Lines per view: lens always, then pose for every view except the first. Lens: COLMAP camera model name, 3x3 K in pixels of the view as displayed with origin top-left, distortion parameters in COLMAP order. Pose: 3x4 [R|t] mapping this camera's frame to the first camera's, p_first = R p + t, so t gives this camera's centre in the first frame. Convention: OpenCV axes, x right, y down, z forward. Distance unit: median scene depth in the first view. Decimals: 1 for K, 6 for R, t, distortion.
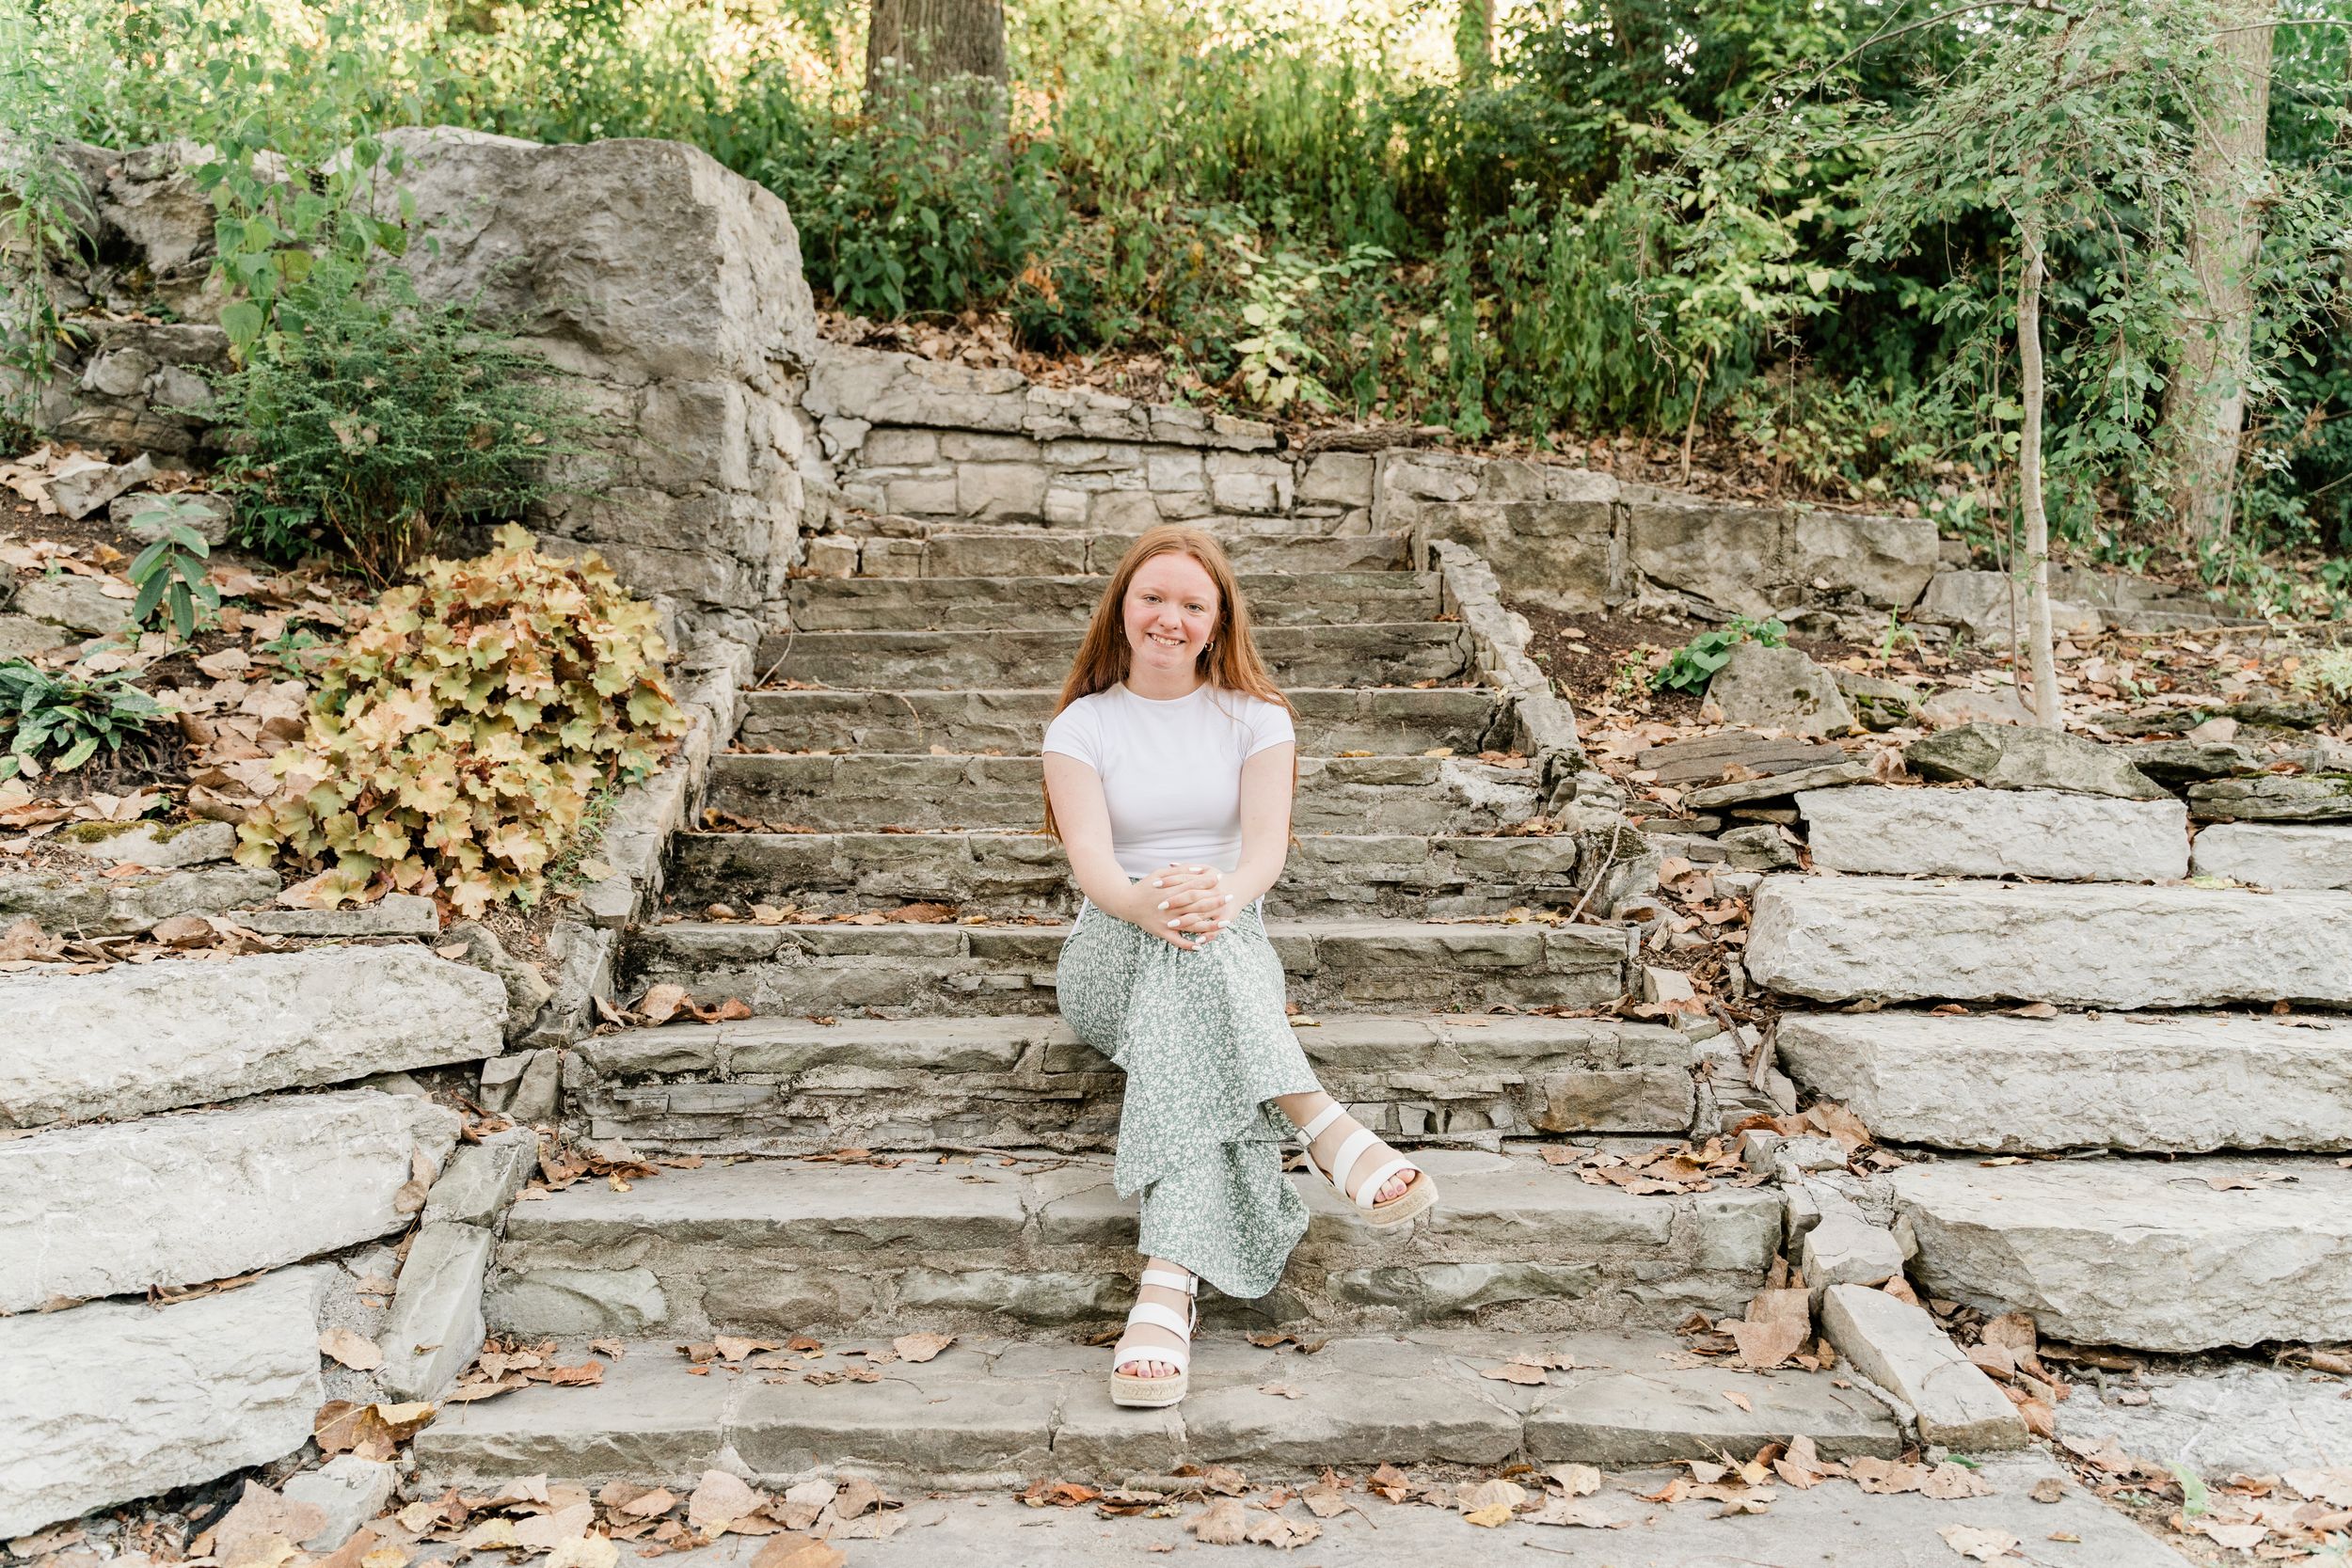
lens RADIAL K [[2030.1, 0, 1185.8], [0, 2030.1, 778.0], [0, 0, 1]] dist [-0.002837, -0.006200]
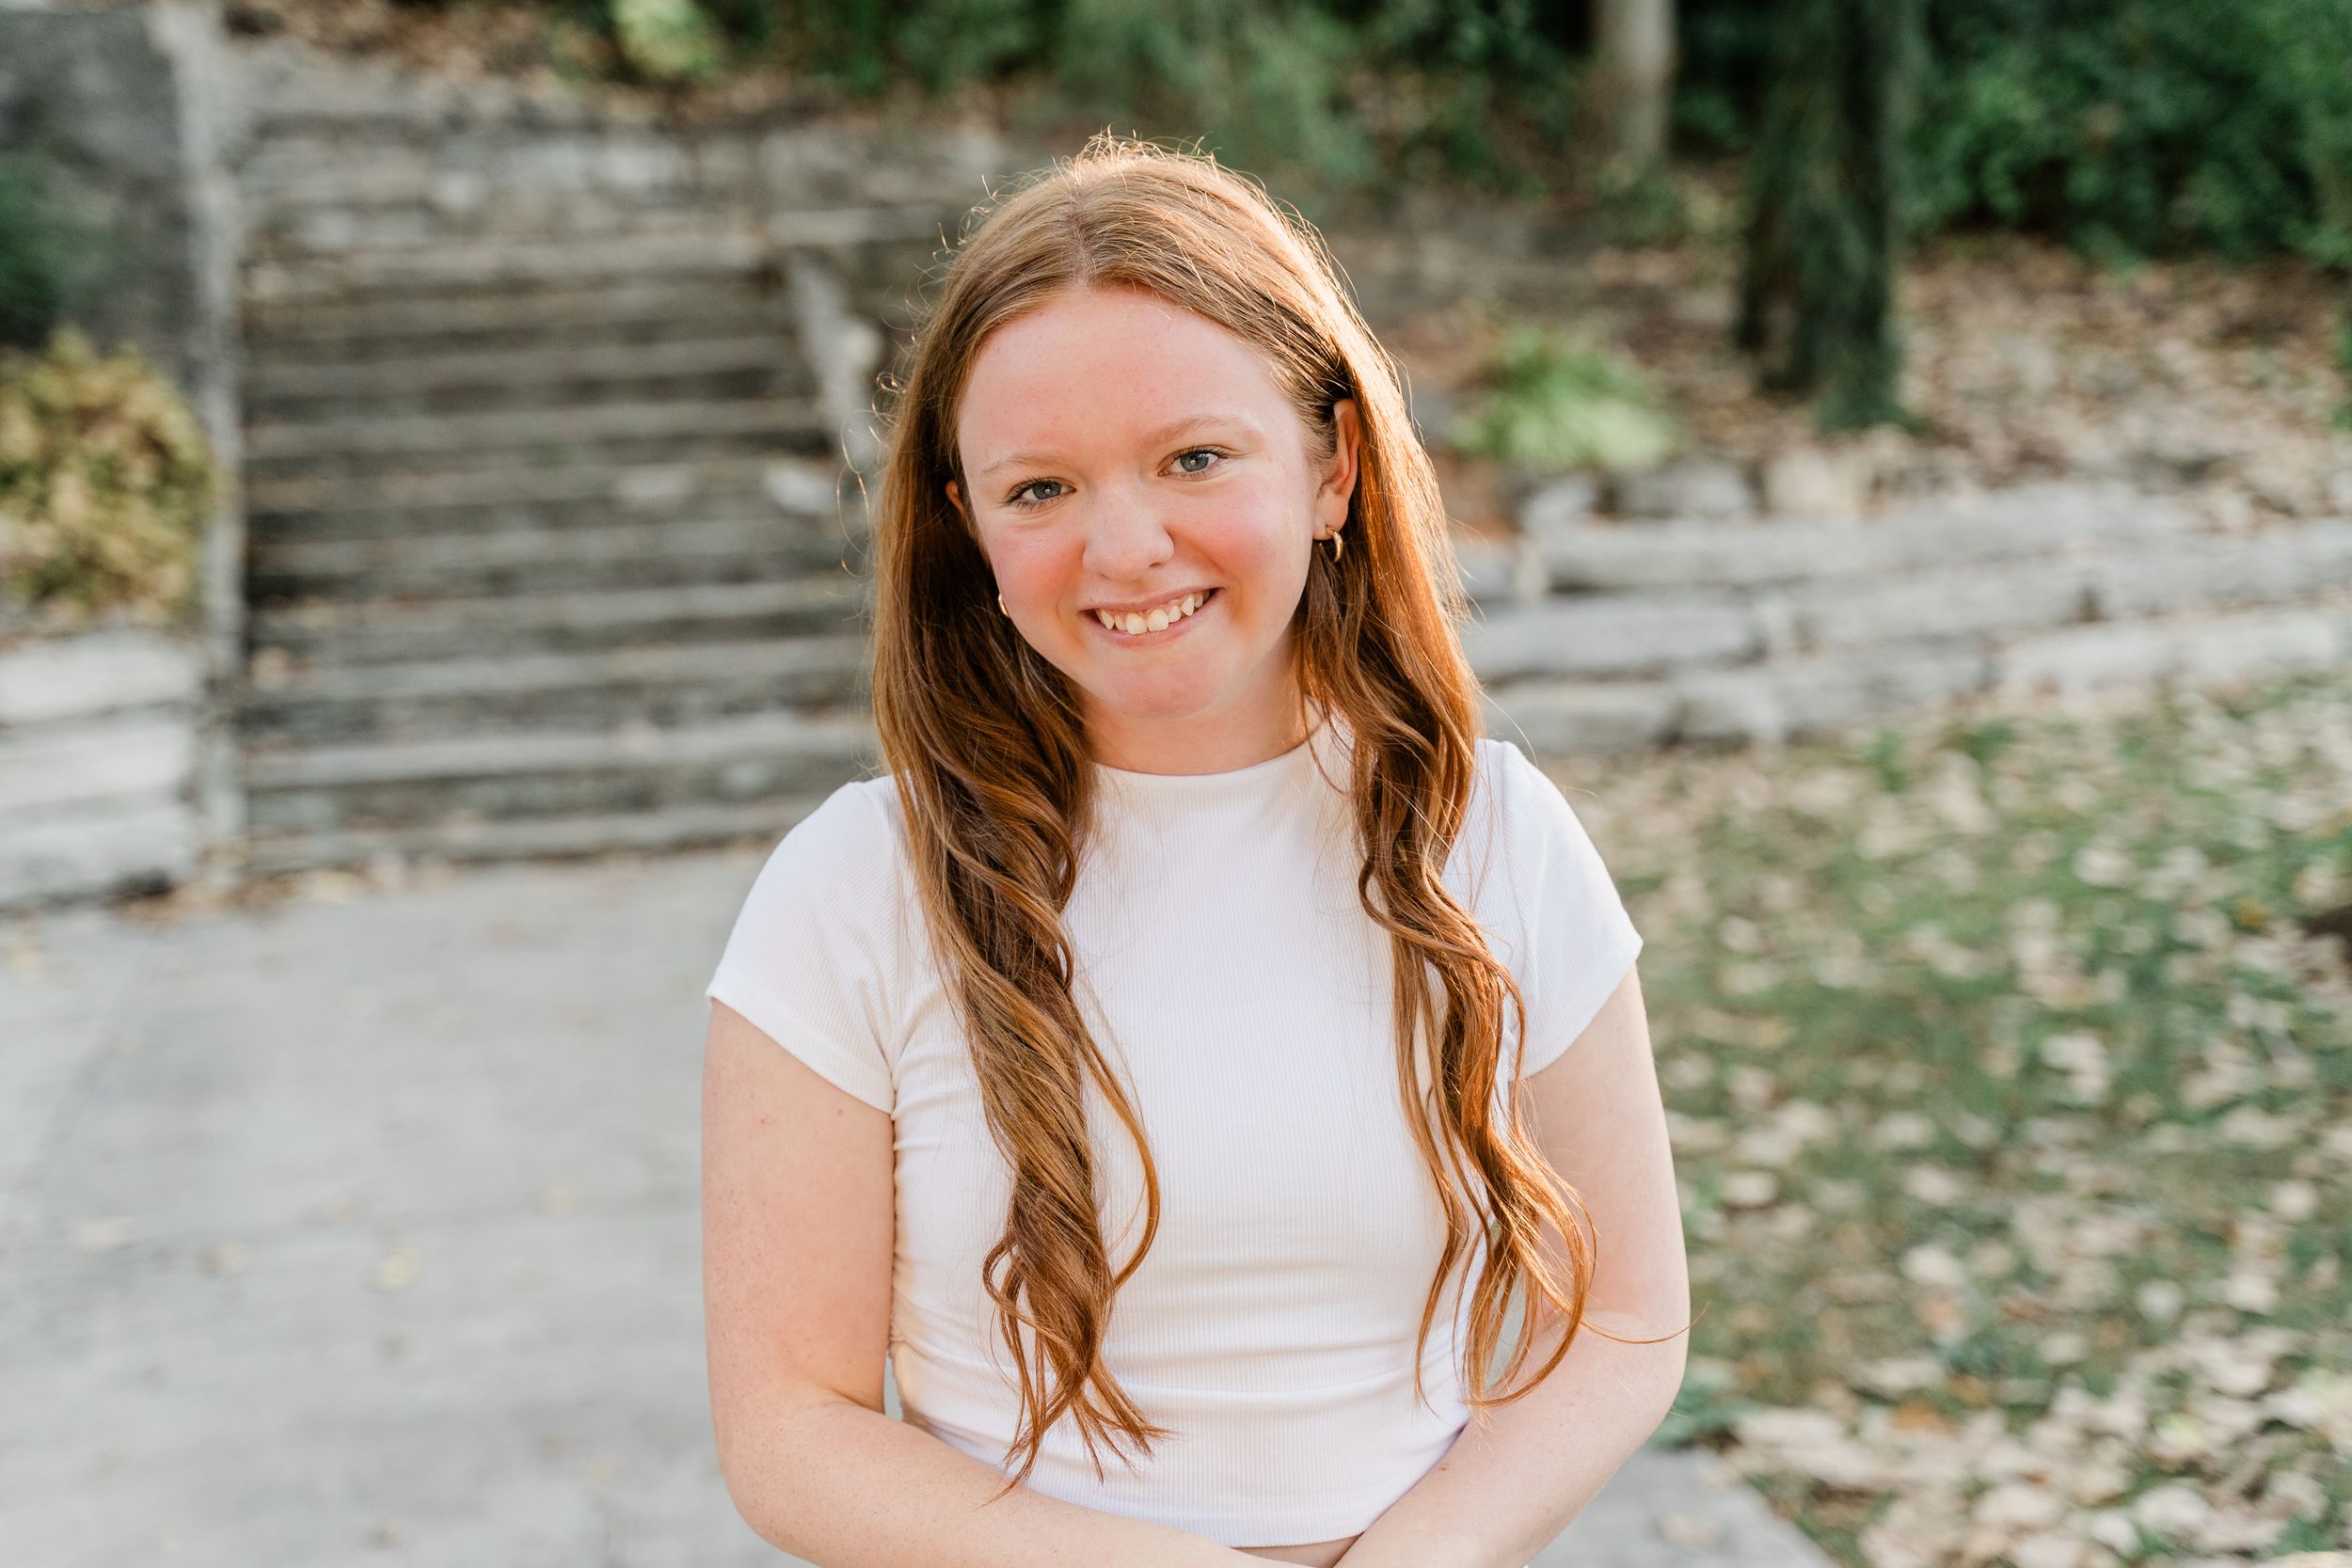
lens RADIAL K [[3311.3, 0, 1173.1], [0, 3311.3, 888.4], [0, 0, 1]] dist [-0.002676, 0.050764]
pose [[0.986204, -0.068073, 0.150891, 0.041056], [0.042388, 0.984991, 0.167321, -0.113518], [-0.160016, -0.158617, 0.974287, -1.516028]]
